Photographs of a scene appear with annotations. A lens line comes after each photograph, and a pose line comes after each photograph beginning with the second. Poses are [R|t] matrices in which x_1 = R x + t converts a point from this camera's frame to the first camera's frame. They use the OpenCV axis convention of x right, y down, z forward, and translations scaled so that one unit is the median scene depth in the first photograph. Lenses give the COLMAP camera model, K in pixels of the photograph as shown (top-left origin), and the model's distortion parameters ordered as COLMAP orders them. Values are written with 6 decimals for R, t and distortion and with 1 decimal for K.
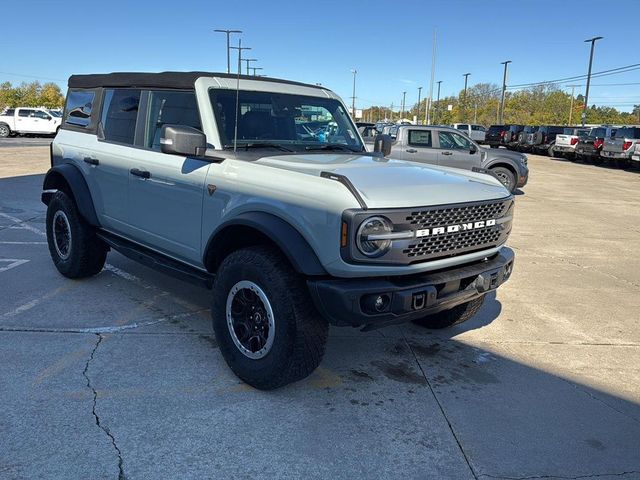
lens RADIAL K [[539.8, 0, 320.0], [0, 539.8, 240.0], [0, 0, 1]] dist [0.003268, -0.008828]
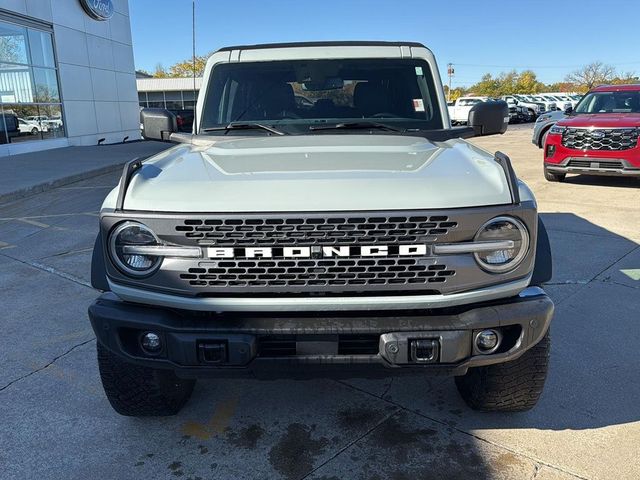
lens RADIAL K [[555.6, 0, 320.0], [0, 555.6, 240.0], [0, 0, 1]] dist [0.001224, -0.000318]
pose [[0.736901, 0.099441, -0.668646, 0.649323], [-0.085714, 0.994883, 0.053496, -0.066595], [0.670544, 0.017891, 0.741654, 0.514258]]
